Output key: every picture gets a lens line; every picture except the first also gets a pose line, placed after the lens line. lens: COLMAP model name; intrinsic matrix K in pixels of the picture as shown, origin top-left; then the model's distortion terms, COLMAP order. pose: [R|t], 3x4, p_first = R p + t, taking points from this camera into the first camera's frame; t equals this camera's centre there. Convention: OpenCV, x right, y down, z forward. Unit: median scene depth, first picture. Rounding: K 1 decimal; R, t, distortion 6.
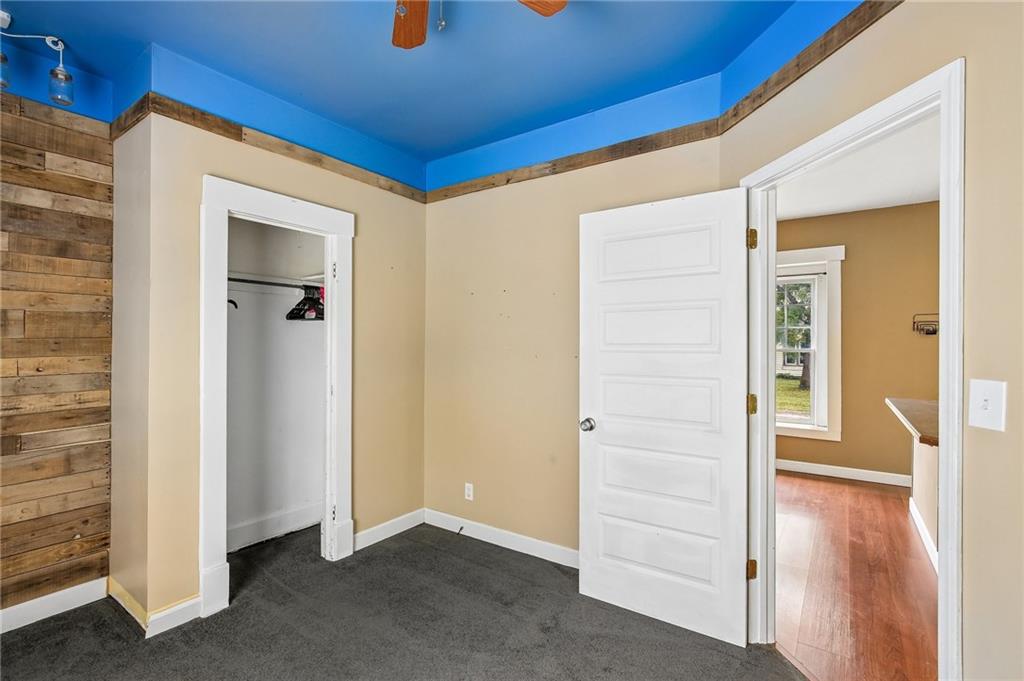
lens RADIAL K [[482.6, 0, 509.5], [0, 482.6, 341.2], [0, 0, 1]] dist [0.001673, 0.000402]
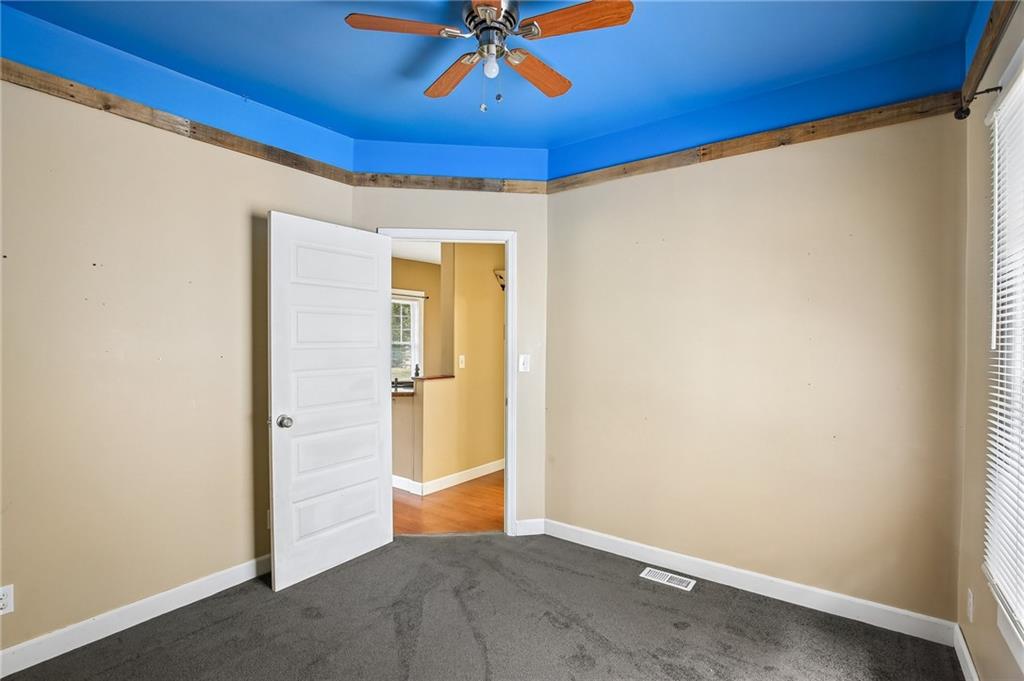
lens RADIAL K [[482.6, 0, 509.9], [0, 482.6, 341.5], [0, 0, 1]] dist [0.001673, 0.000402]
pose [[0.014693, -0.008811, 0.999853, -0.870579], [-0.007647, 0.999931, 0.008924, -0.009066], [-0.999863, -0.007777, 0.014625, 0.522602]]
